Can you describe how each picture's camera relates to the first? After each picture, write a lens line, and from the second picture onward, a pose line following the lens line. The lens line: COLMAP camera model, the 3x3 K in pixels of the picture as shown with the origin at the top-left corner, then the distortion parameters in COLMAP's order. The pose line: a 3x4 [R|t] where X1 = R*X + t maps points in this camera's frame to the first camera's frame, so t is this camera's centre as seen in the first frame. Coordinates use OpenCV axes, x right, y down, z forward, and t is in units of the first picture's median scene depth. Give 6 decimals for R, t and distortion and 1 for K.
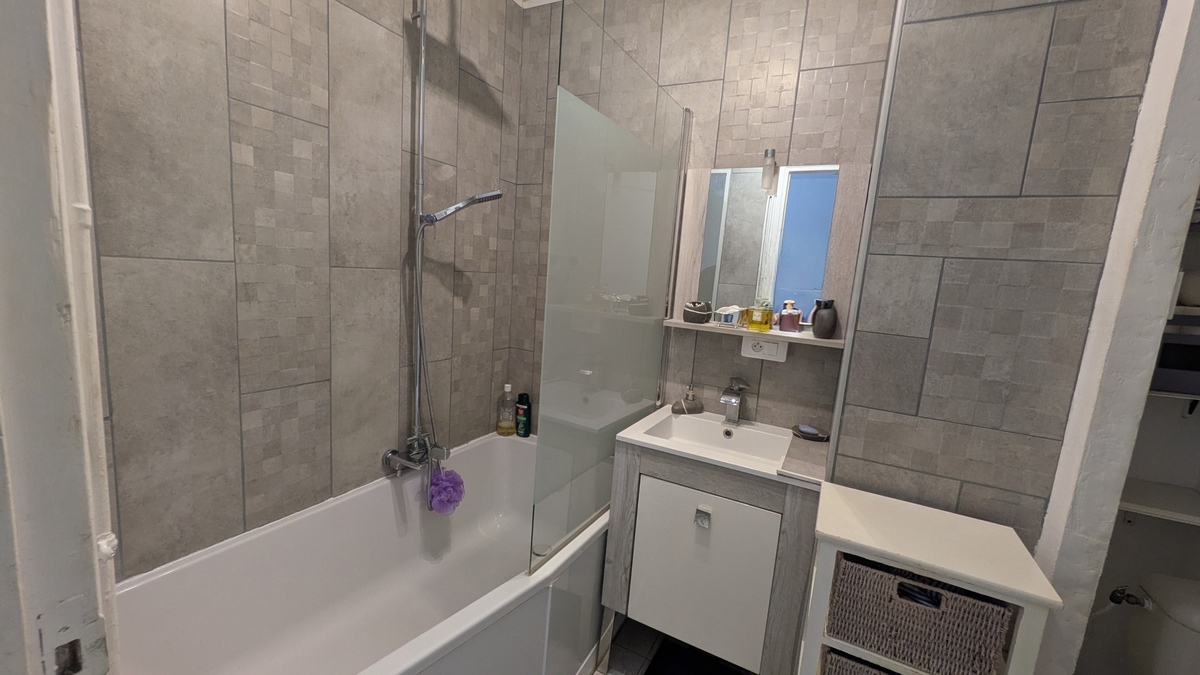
lens RADIAL K [[468.5, 0, 600.9], [0, 468.5, 340.8], [0, 0, 1]] dist [0.001755, -0.000201]
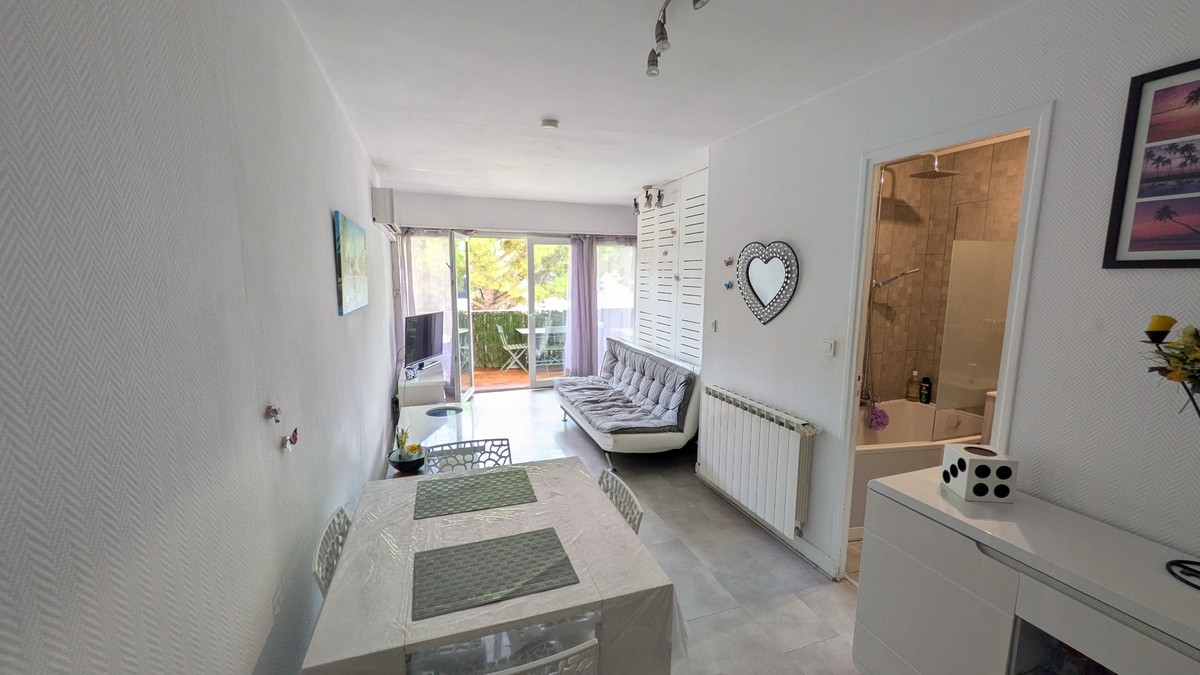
lens RADIAL K [[468.5, 0, 606.1], [0, 468.5, 339.6], [0, 0, 1]] dist [0.001755, -0.000201]
pose [[0.737746, 0.024765, -0.674624, 0.123779], [-0.045210, 0.998896, -0.012772, 0.054584], [0.673563, 0.039922, 0.738051, -1.067453]]
